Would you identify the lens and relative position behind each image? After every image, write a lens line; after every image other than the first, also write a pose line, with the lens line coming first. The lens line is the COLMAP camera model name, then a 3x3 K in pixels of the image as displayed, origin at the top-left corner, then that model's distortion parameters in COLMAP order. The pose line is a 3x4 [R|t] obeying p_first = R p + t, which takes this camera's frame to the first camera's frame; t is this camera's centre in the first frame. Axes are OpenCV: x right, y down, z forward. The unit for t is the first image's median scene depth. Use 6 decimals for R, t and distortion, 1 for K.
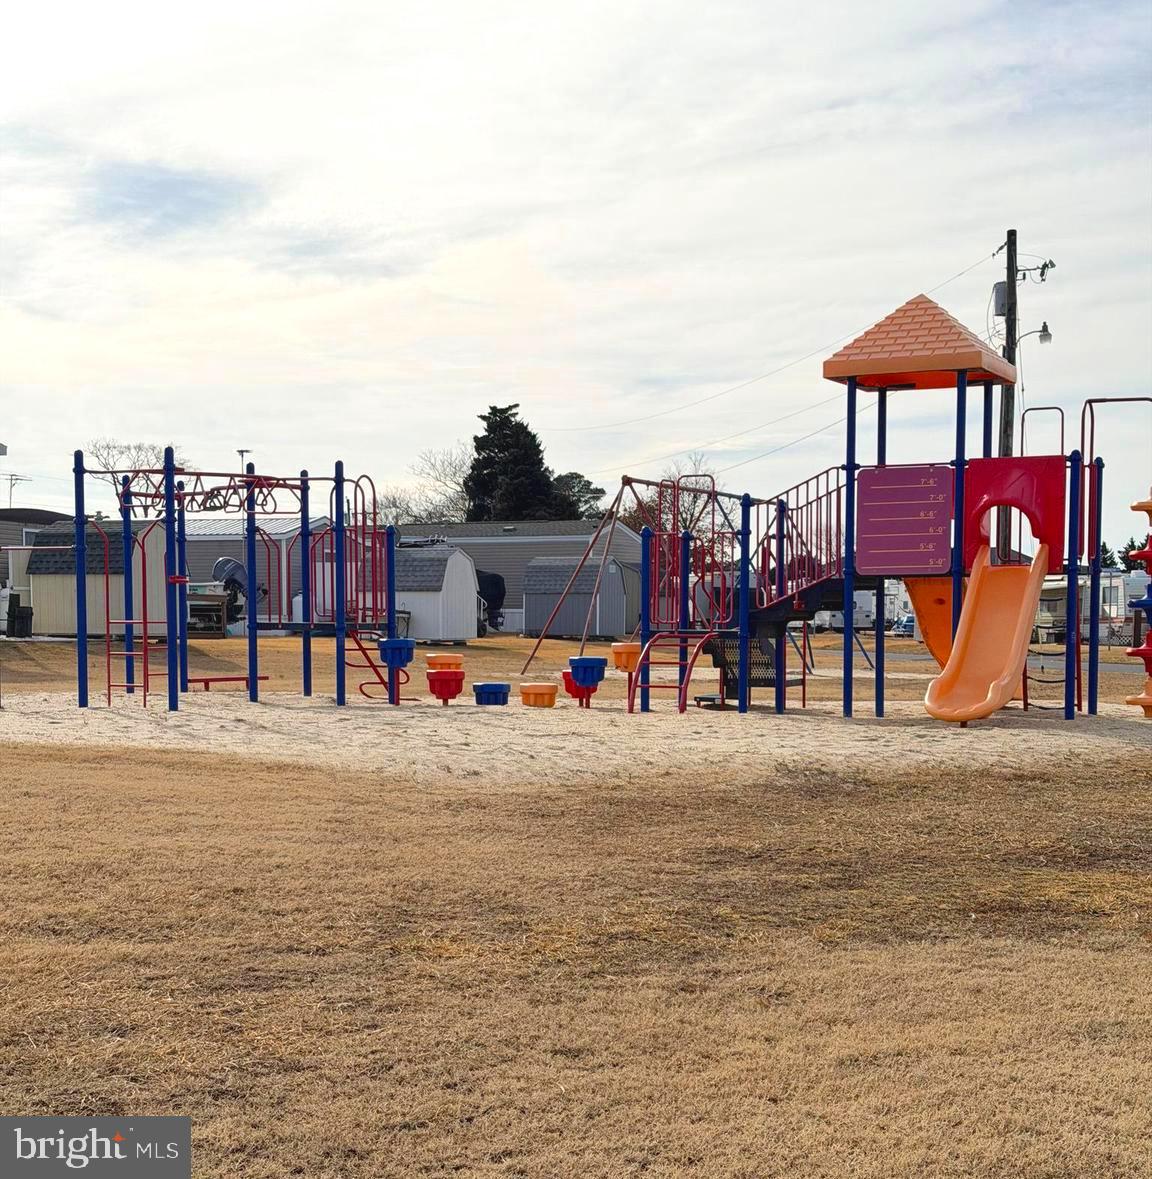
lens RADIAL K [[1898.9, 0, 576.0], [0, 1898.9, 589.5], [0, 0, 1]] dist [-0.004108, -0.012260]
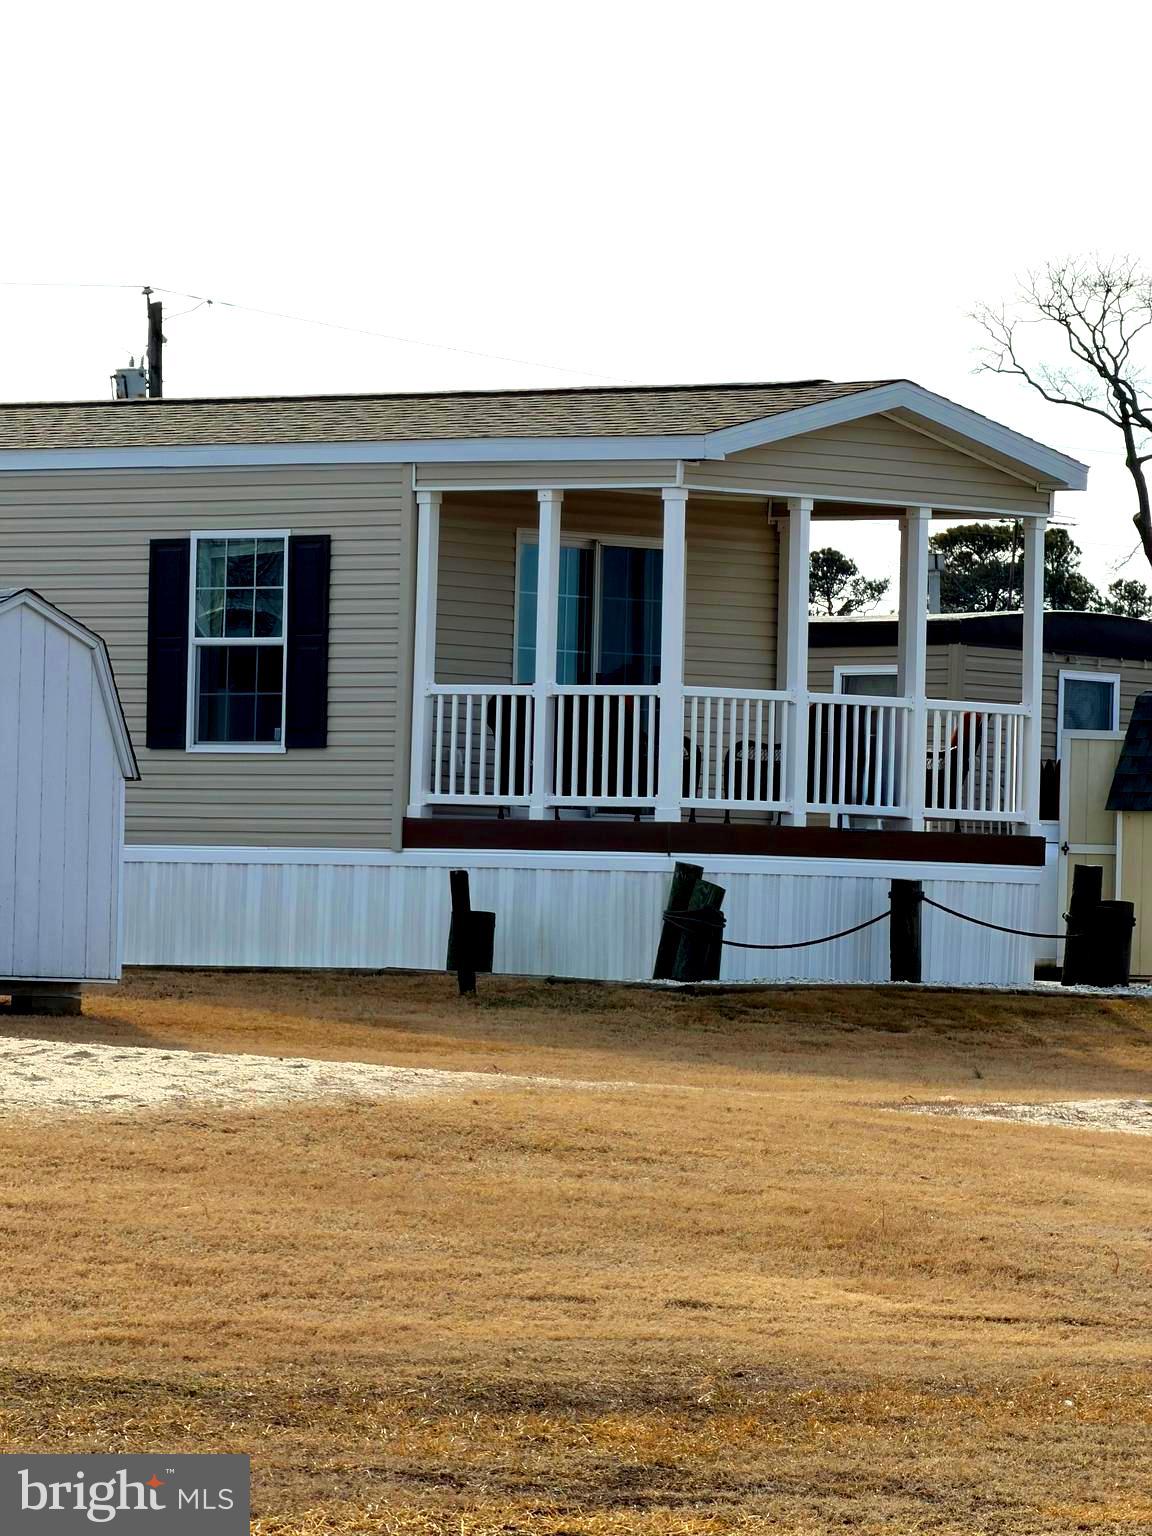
lens RADIAL K [[10539.6, 0, 576.0], [0, 10539.6, 768.0], [0, 0, 1]] dist [0.360238, 4.354227]
pose [[0.967551, 0.016383, -0.252144, 0.112190], [-0.017013, 0.999855, -0.000317, -0.013209], [0.252102, 0.004597, 0.967690, -0.923396]]
